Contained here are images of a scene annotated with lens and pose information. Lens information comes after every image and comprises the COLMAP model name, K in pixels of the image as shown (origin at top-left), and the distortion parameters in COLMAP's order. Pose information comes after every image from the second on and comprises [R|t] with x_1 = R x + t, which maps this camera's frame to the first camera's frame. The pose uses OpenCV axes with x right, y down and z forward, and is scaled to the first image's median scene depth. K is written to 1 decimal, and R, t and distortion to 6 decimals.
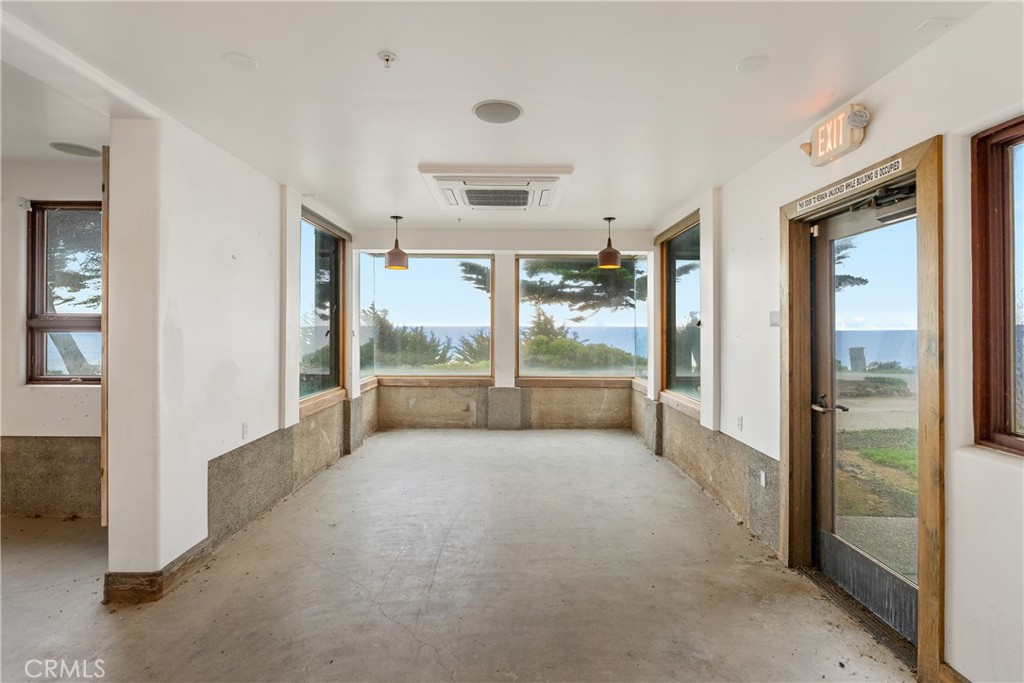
lens RADIAL K [[478.6, 0, 515.9], [0, 478.6, 330.2], [0, 0, 1]] dist [-0.002991, 0.000357]
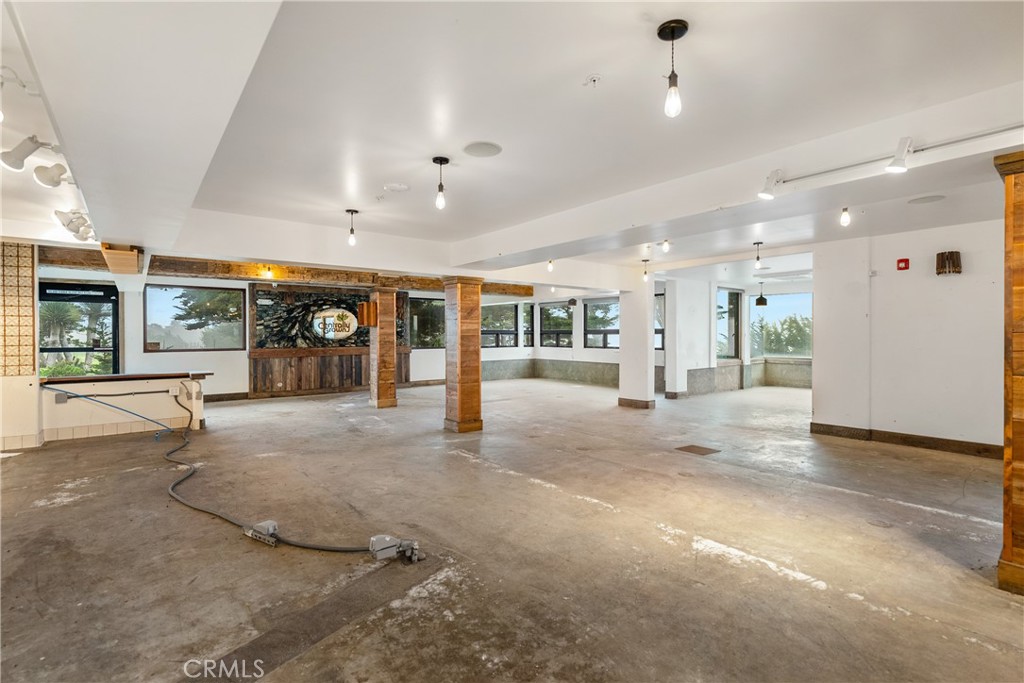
lens RADIAL K [[477.9, 0, 509.0], [0, 477.9, 337.7], [0, 0, 1]] dist [-0.002532, -0.000329]
pose [[0.612598, -0.000674, -0.790394, 0.776315], [0.000011, 1.000000, -0.000844, 0.024056], [0.790394, 0.000509, 0.612598, -1.277333]]
